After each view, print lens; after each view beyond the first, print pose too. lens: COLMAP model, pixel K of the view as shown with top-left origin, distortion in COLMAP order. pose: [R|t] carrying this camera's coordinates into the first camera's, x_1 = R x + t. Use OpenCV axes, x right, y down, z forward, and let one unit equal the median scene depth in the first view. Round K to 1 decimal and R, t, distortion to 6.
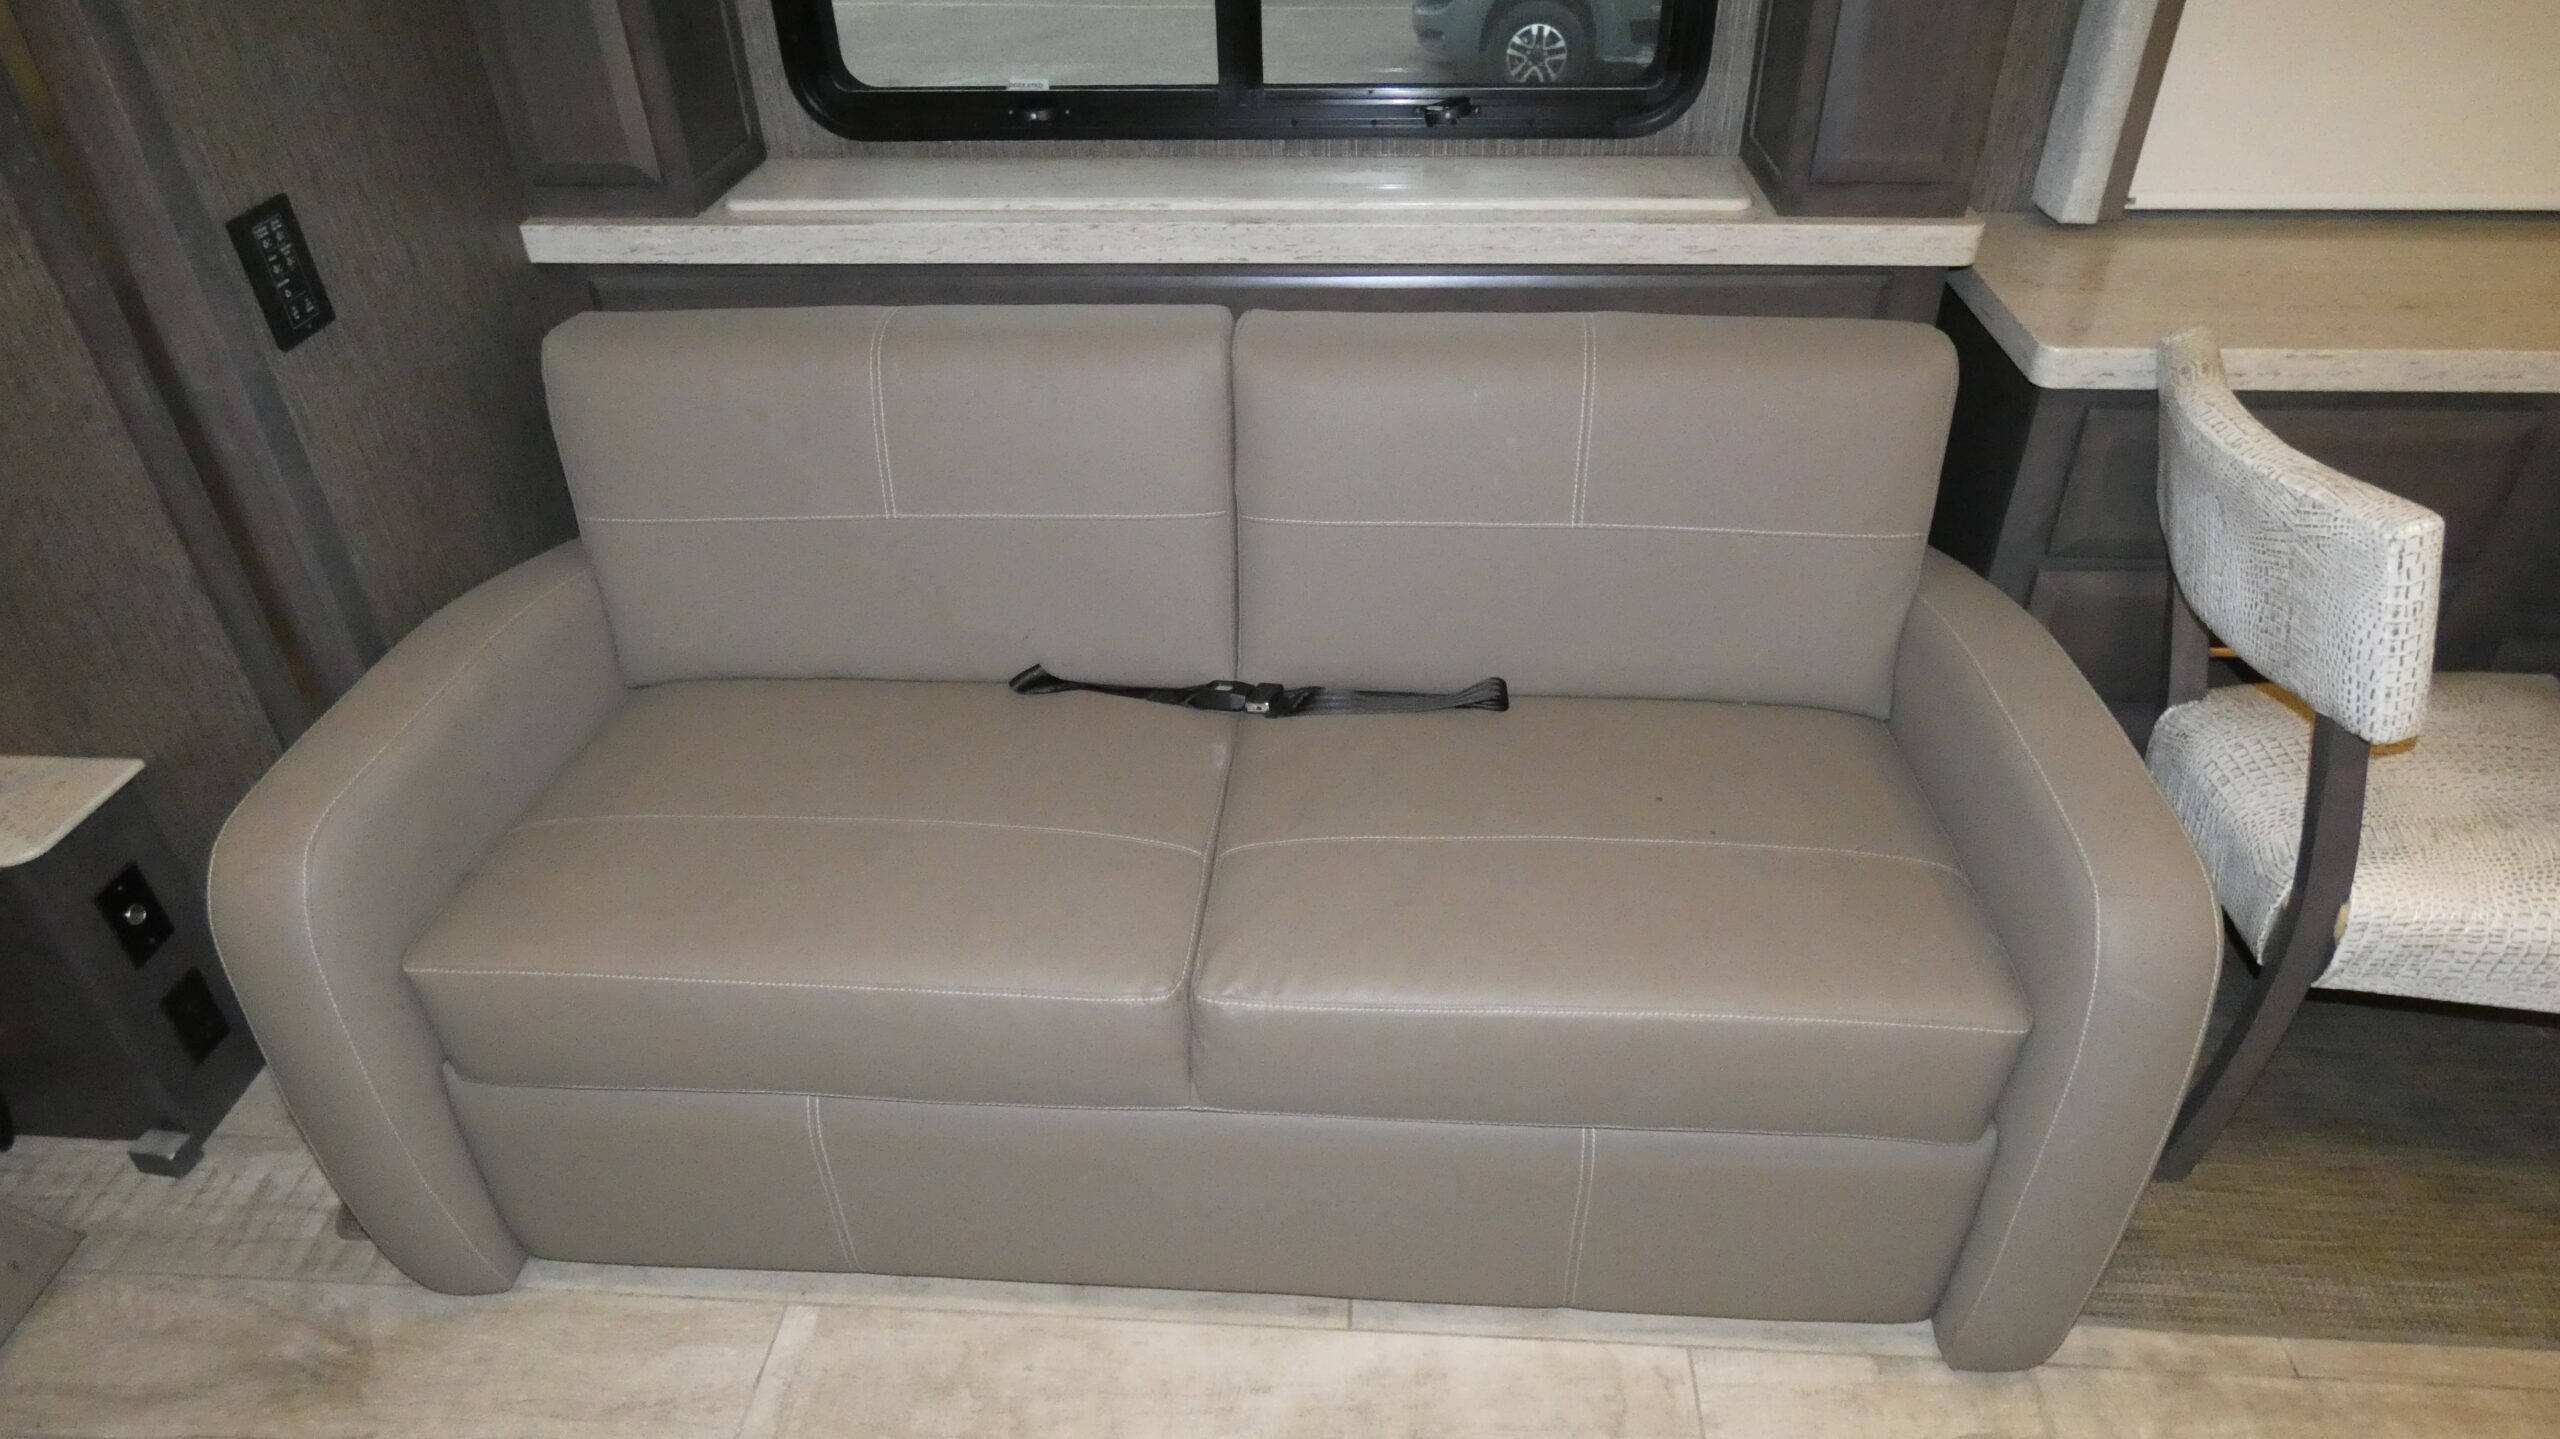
lens RADIAL K [[1505.9, 0, 1279.4], [0, 1505.9, 710.6], [0, 0, 1]] dist [-0.004312, 0.000848]
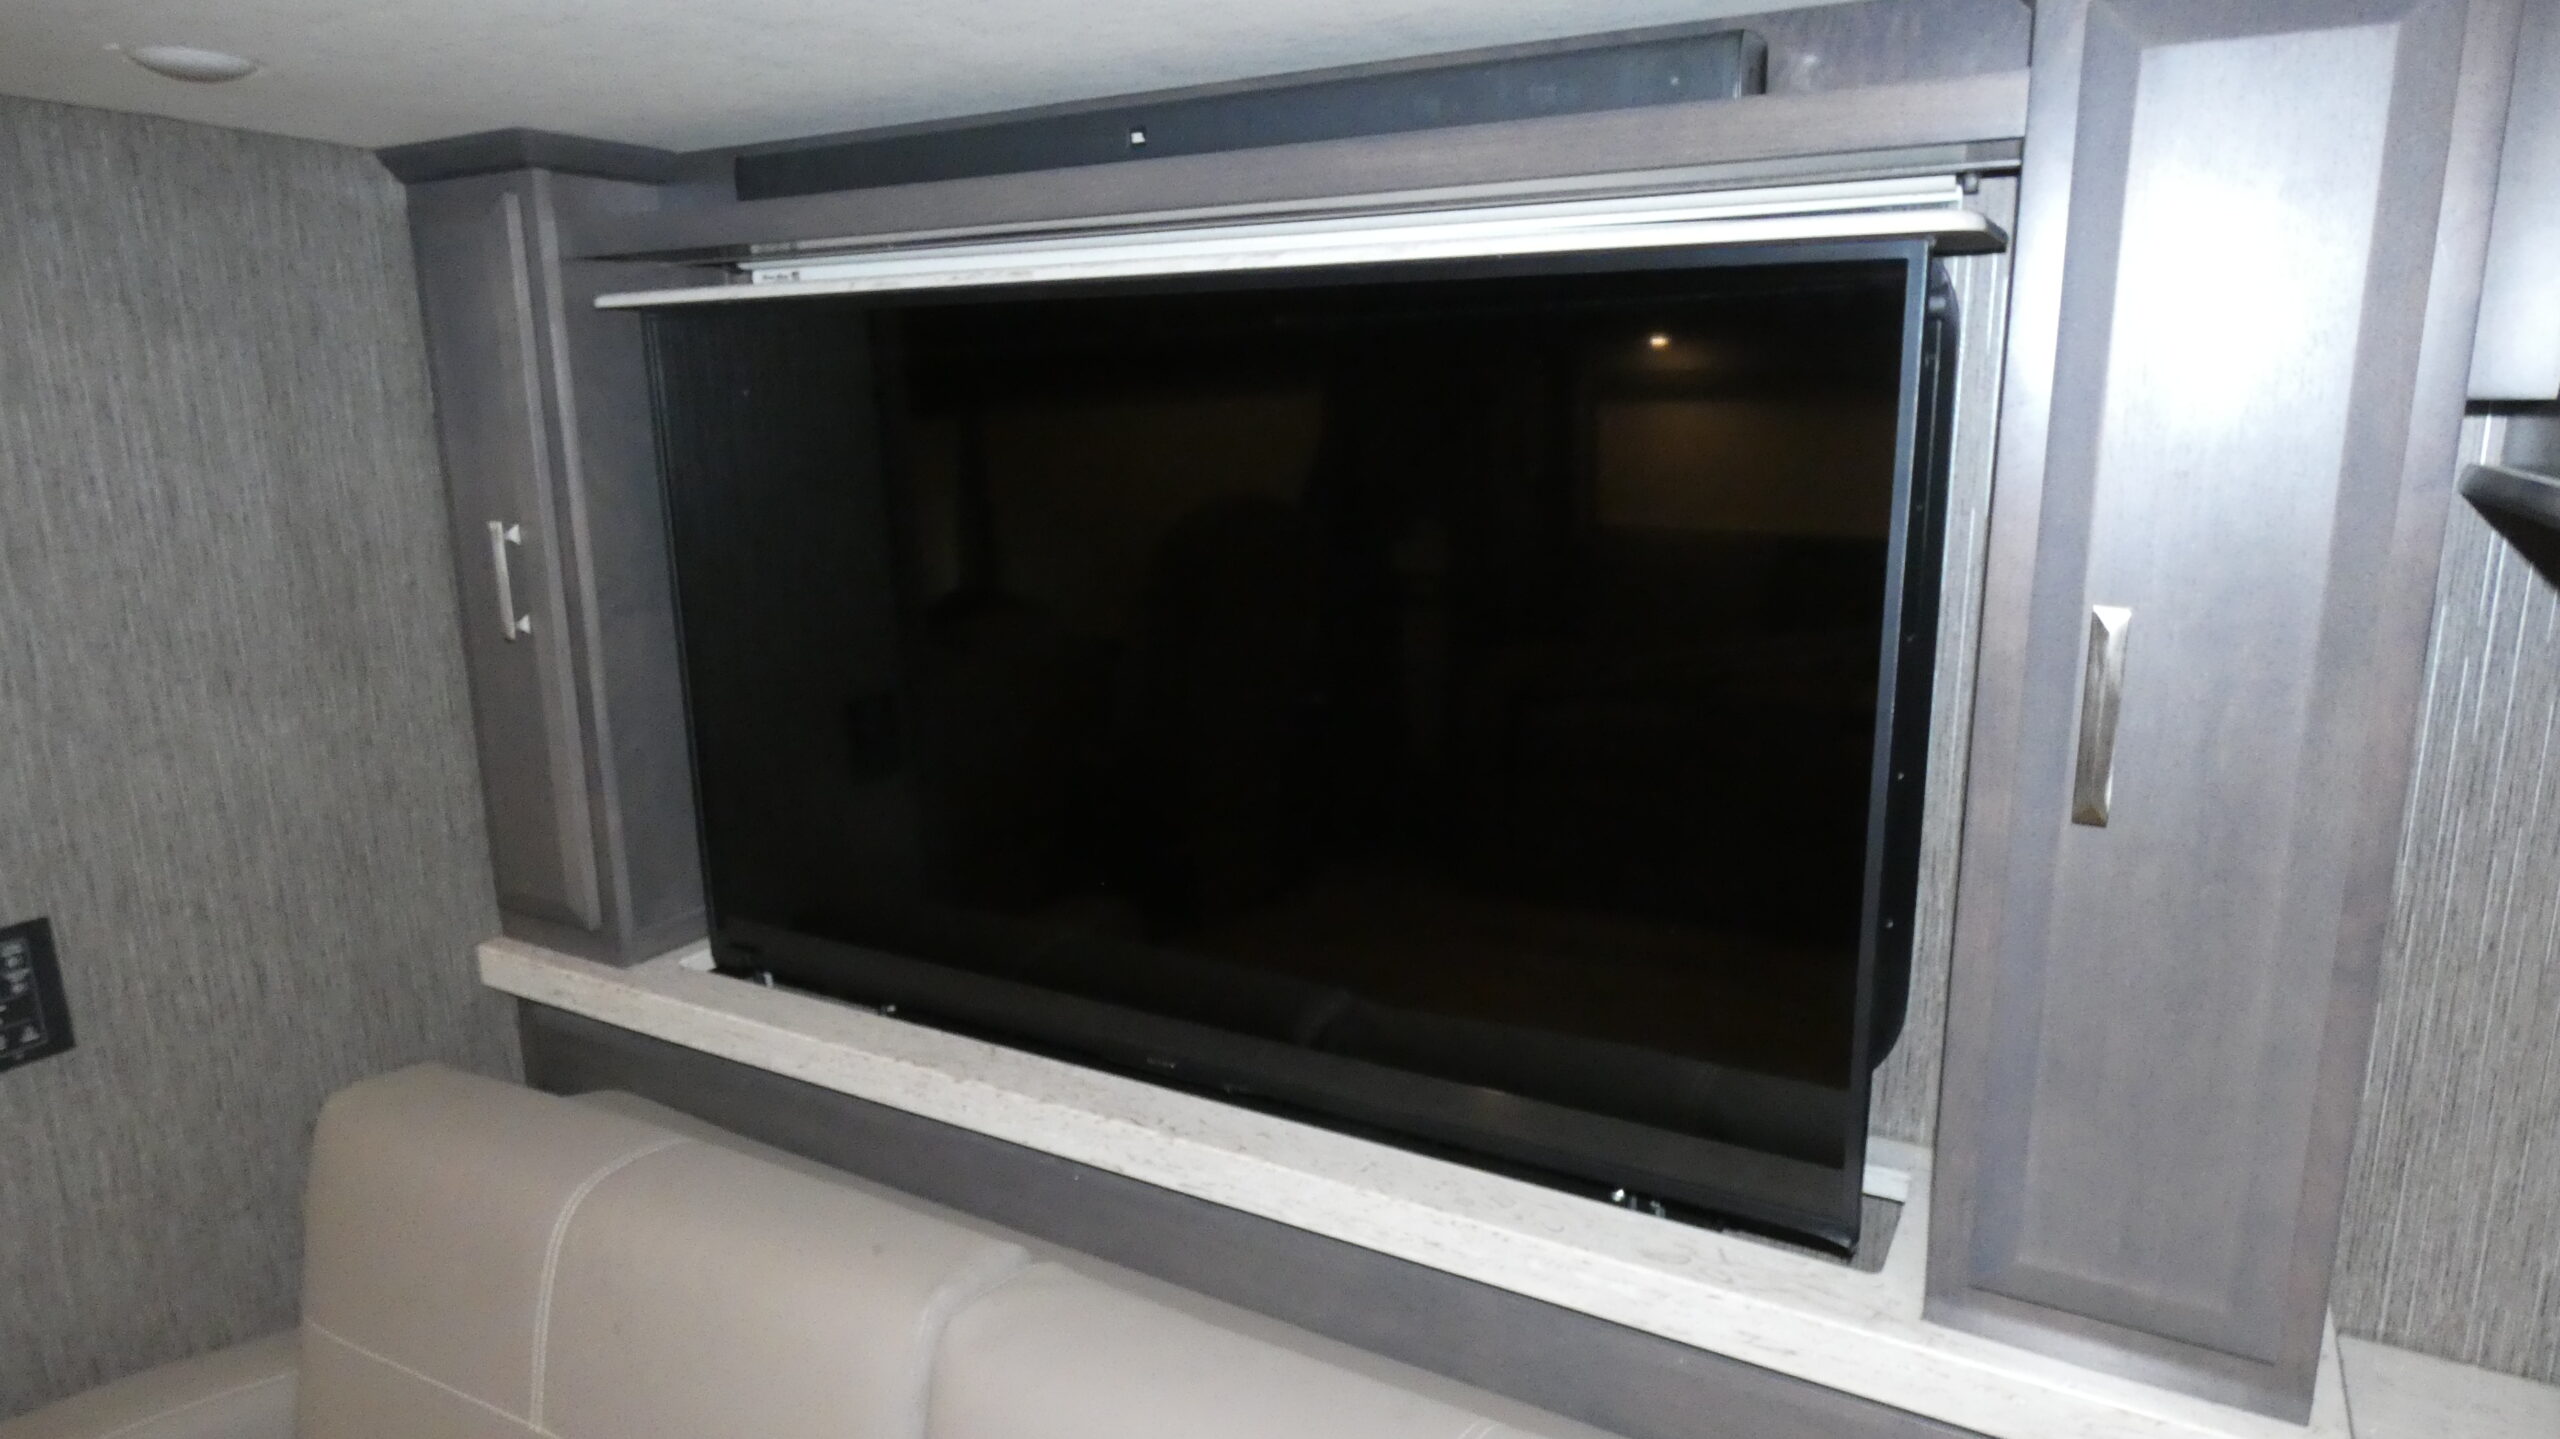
lens RADIAL K [[1531.3, 0, 1282.9], [0, 1531.3, 713.4], [0, 0, 1]] dist [-0.003764, 0.001552]
pose [[0.898156, 0.100353, -0.428071, 0.340779], [-0.262240, 0.903740, -0.338354, -0.279614], [0.352910, 0.416152, 0.838017, 0.352401]]
